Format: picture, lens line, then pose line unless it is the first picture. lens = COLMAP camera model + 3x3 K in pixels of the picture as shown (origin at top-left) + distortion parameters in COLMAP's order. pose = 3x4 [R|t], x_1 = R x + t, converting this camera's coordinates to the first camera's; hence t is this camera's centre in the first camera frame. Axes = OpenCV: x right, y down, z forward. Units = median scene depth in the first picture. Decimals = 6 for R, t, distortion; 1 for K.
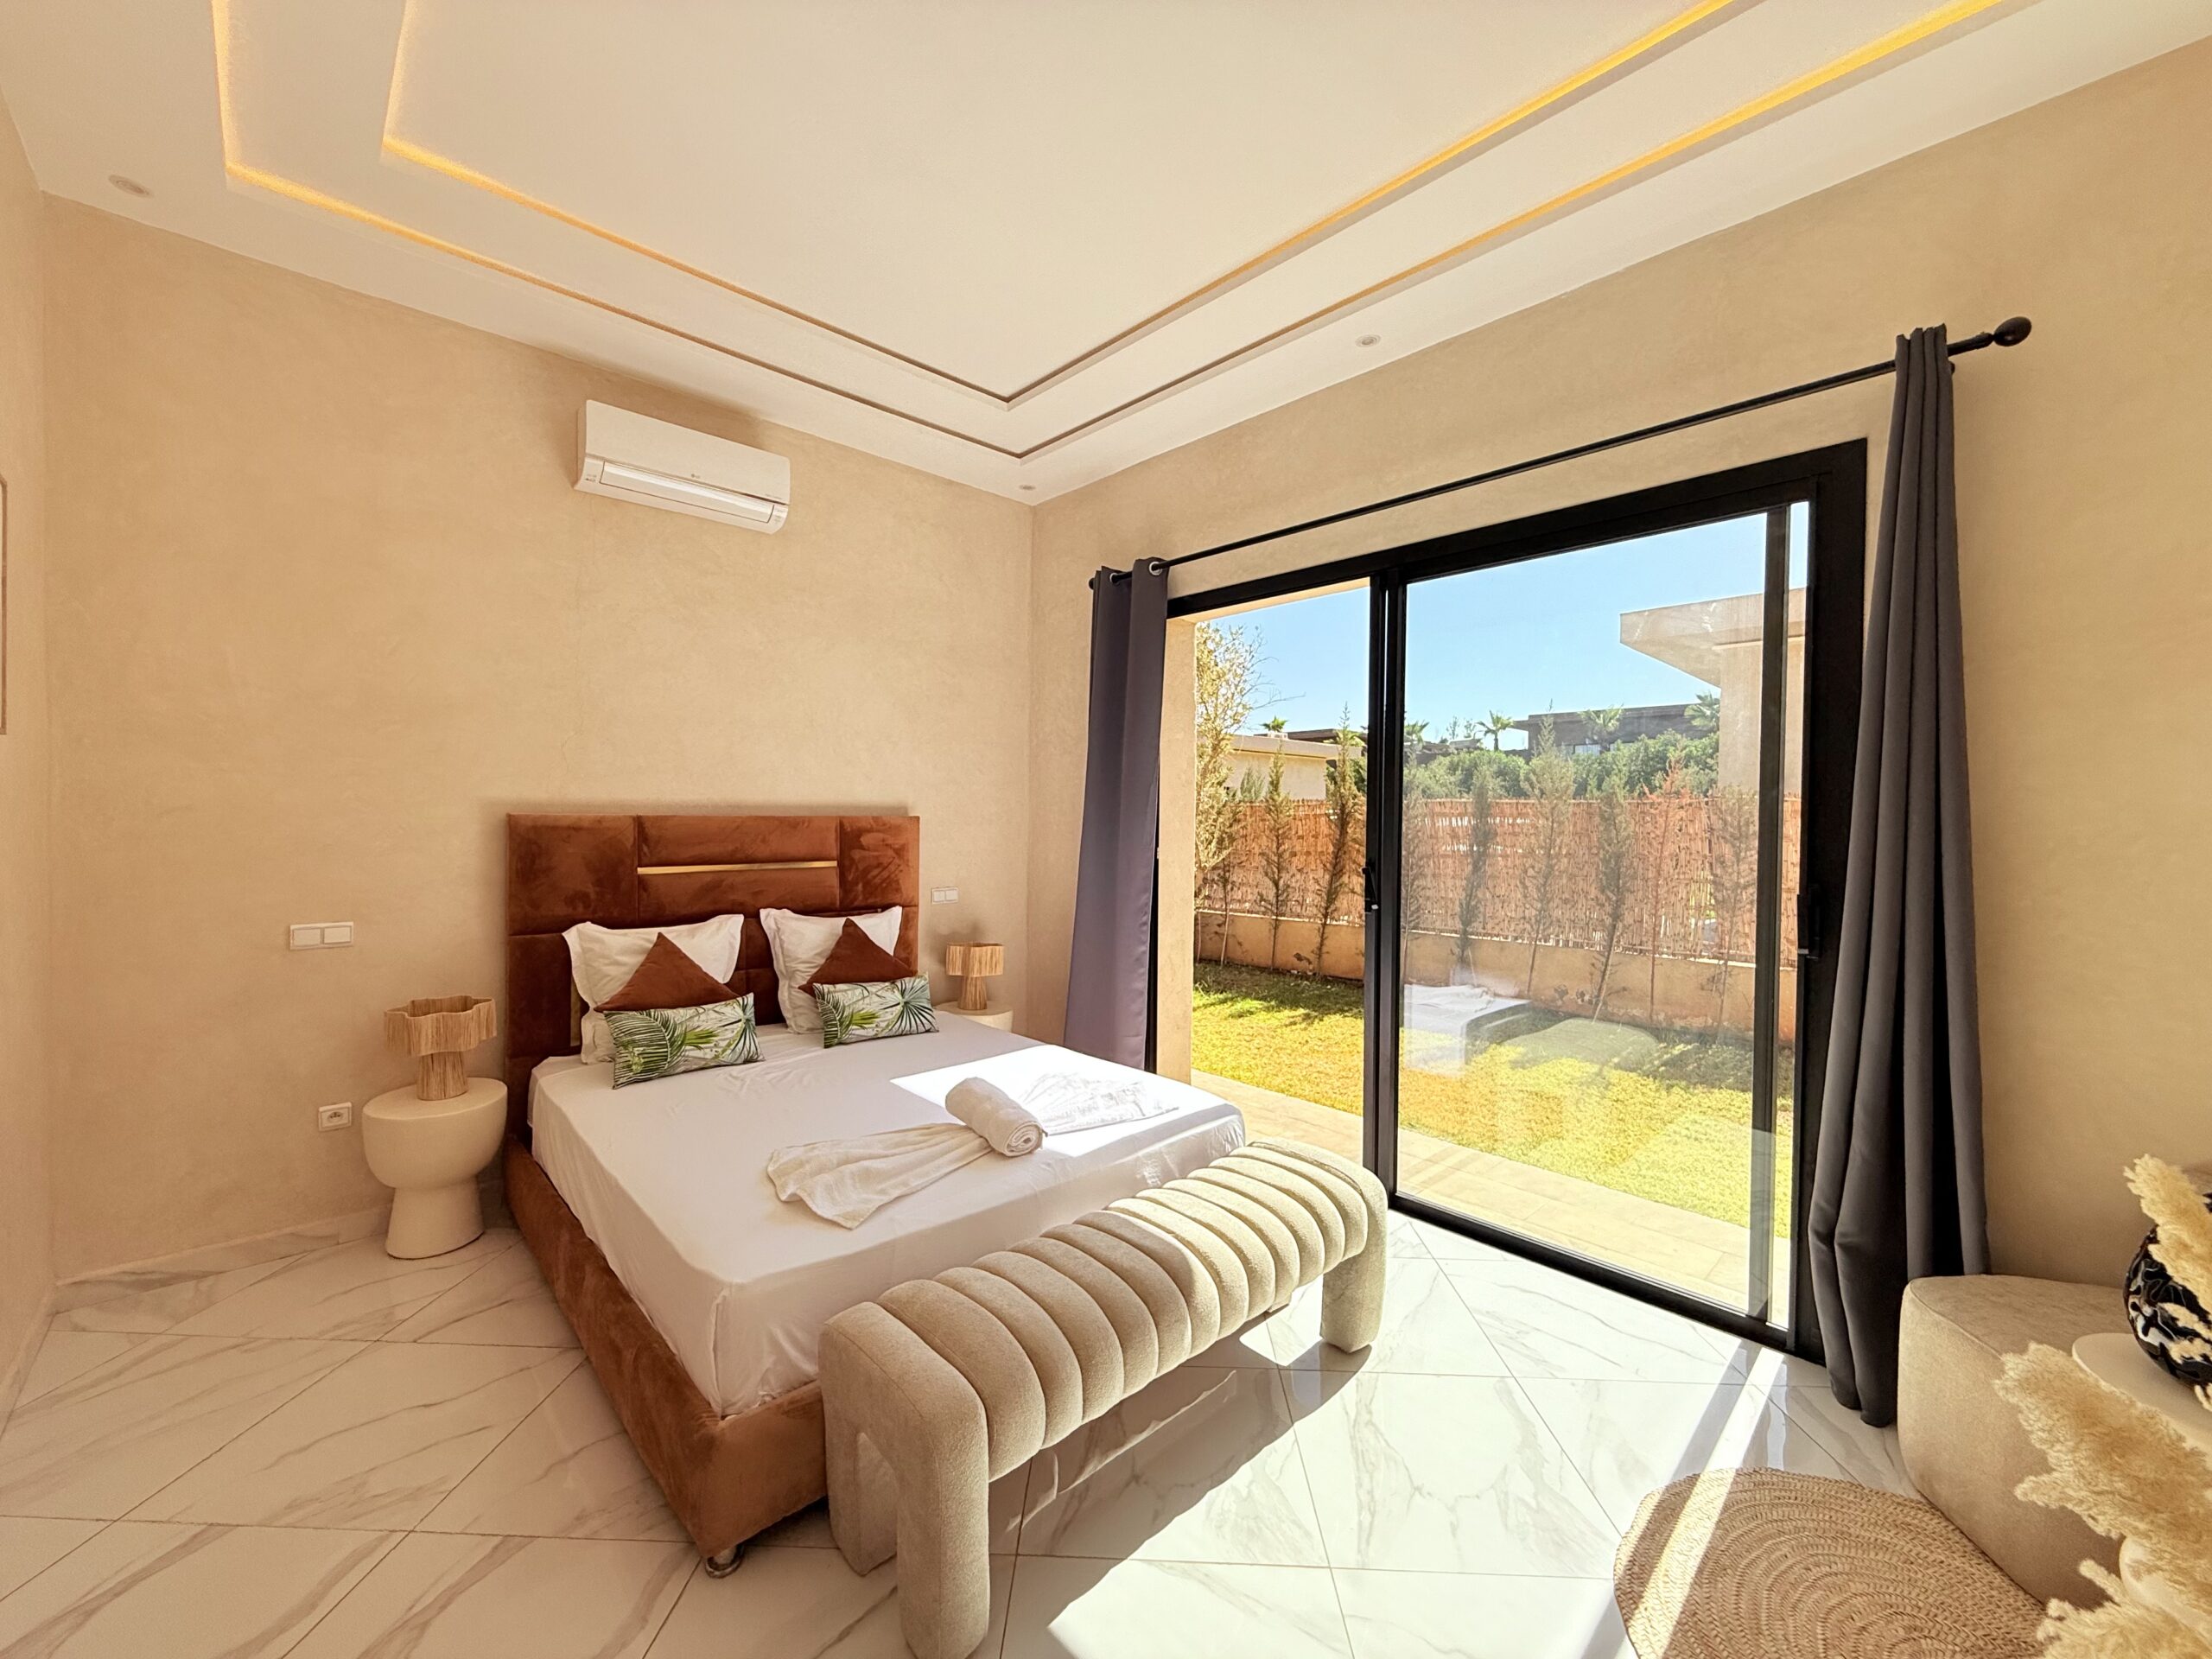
lens RADIAL K [[885.7, 0, 1103.8], [0, 885.7, 827.8], [0, 0, 1]] dist [-0.000570, 0.000457]
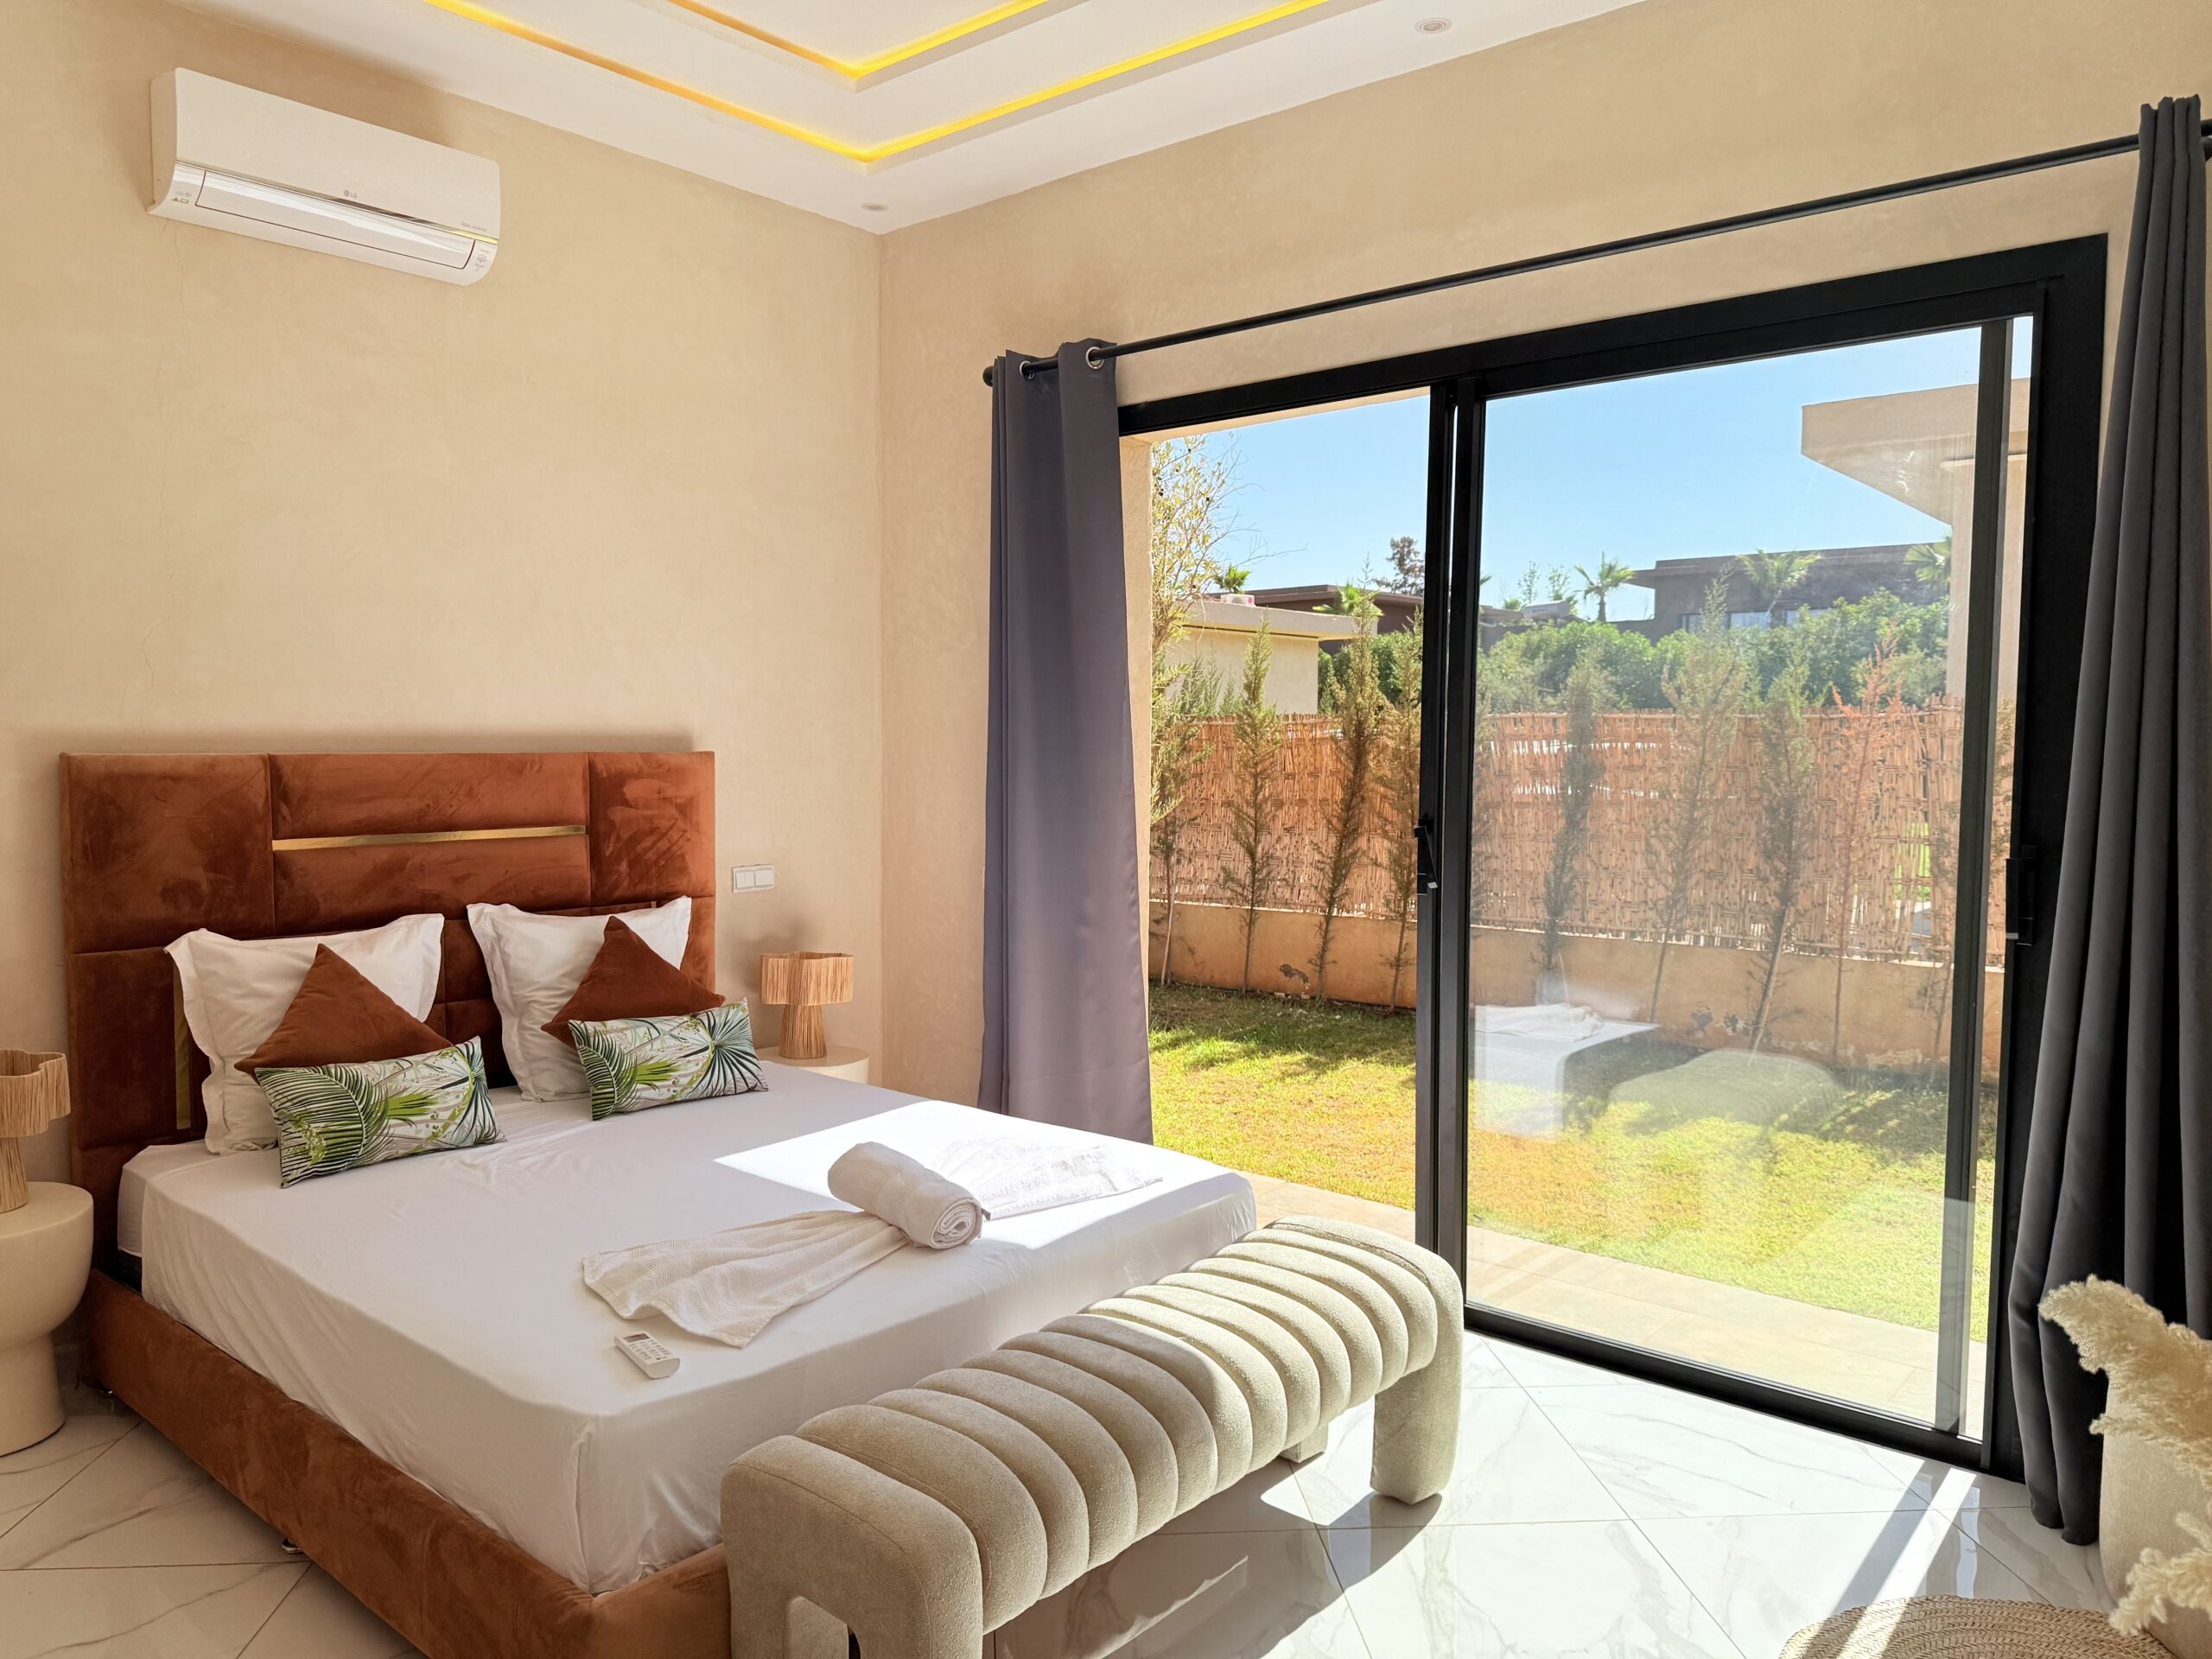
lens RADIAL K [[1564.0, 0, 1098.3], [0, 1564.0, 830.7], [0, 0, 1]] dist [0.043676, -0.052740]
pose [[0.994050, -0.011003, 0.108366, -0.088134], [0.005794, 0.998818, 0.048262, -0.012971], [-0.108769, -0.047347, 0.992939, -0.176405]]
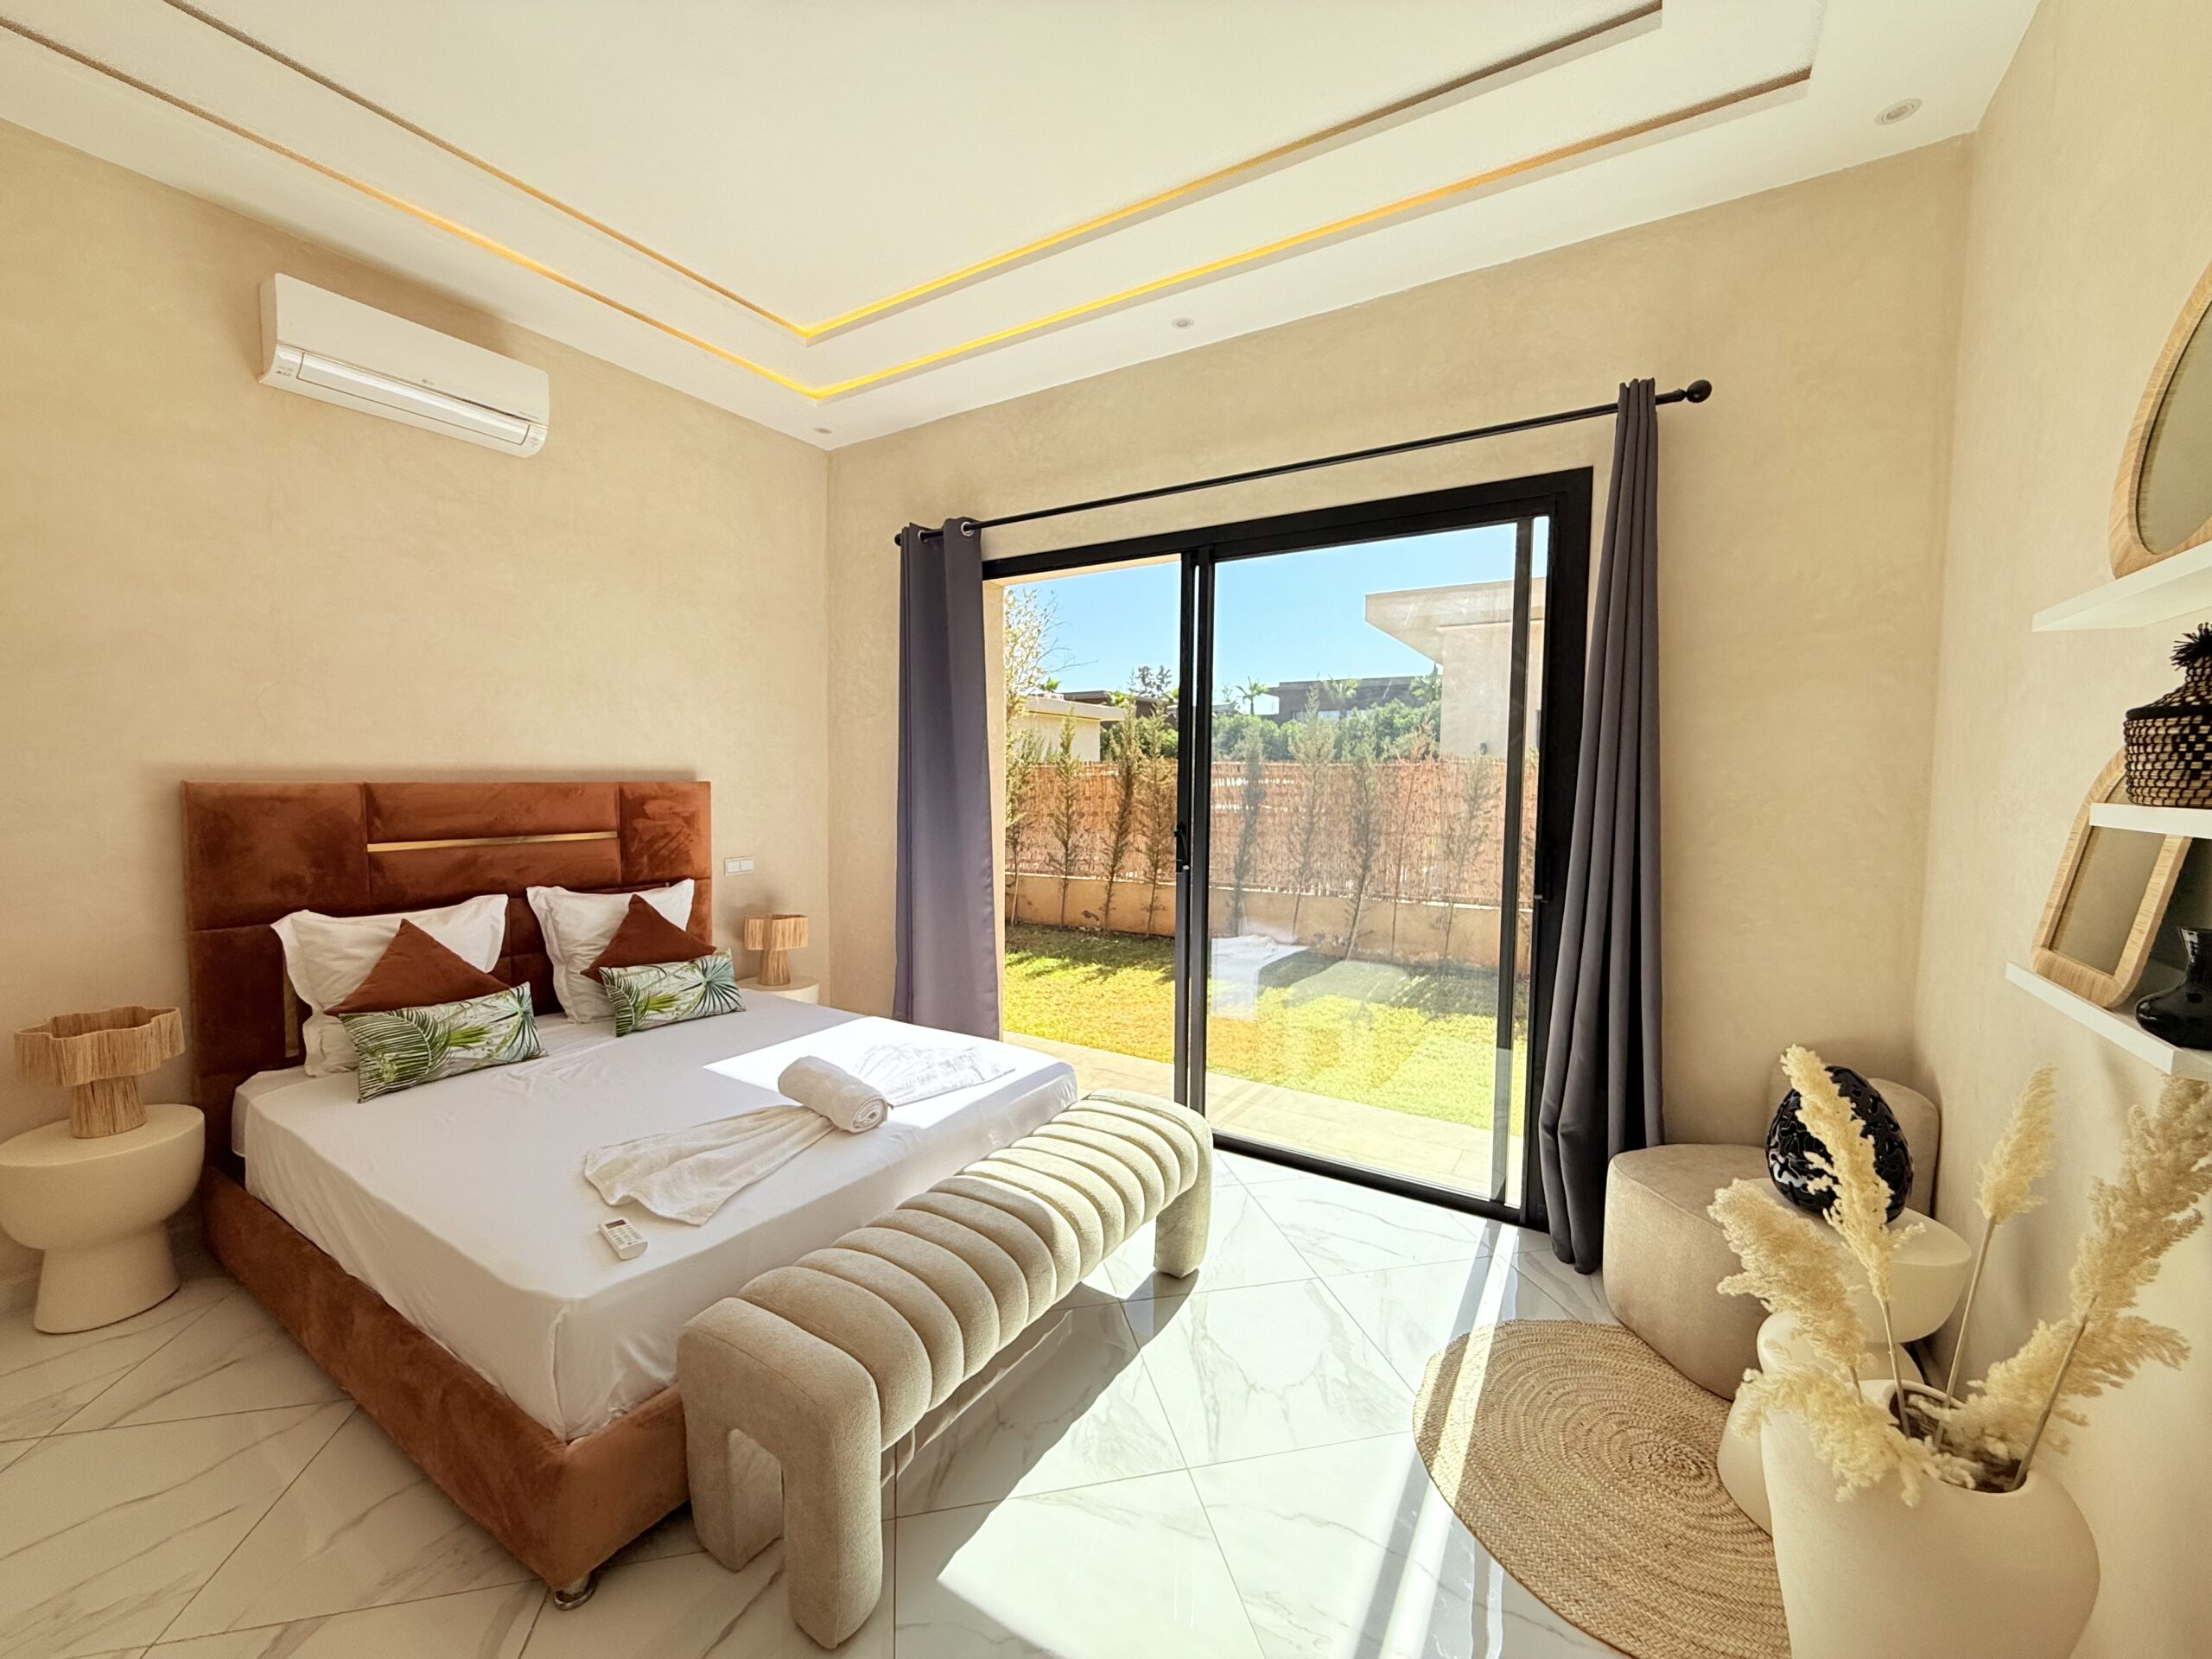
lens RADIAL K [[885.7, 0, 1105.7], [0, 885.7, 828.3], [0, 0, 1]] dist [-0.000570, 0.000457]
pose [[0.967012, -0.015174, 0.254278, -0.065760], [0.003253, 0.998878, 0.047235, -0.009694], [-0.254710, -0.044850, 0.965977, -0.004465]]
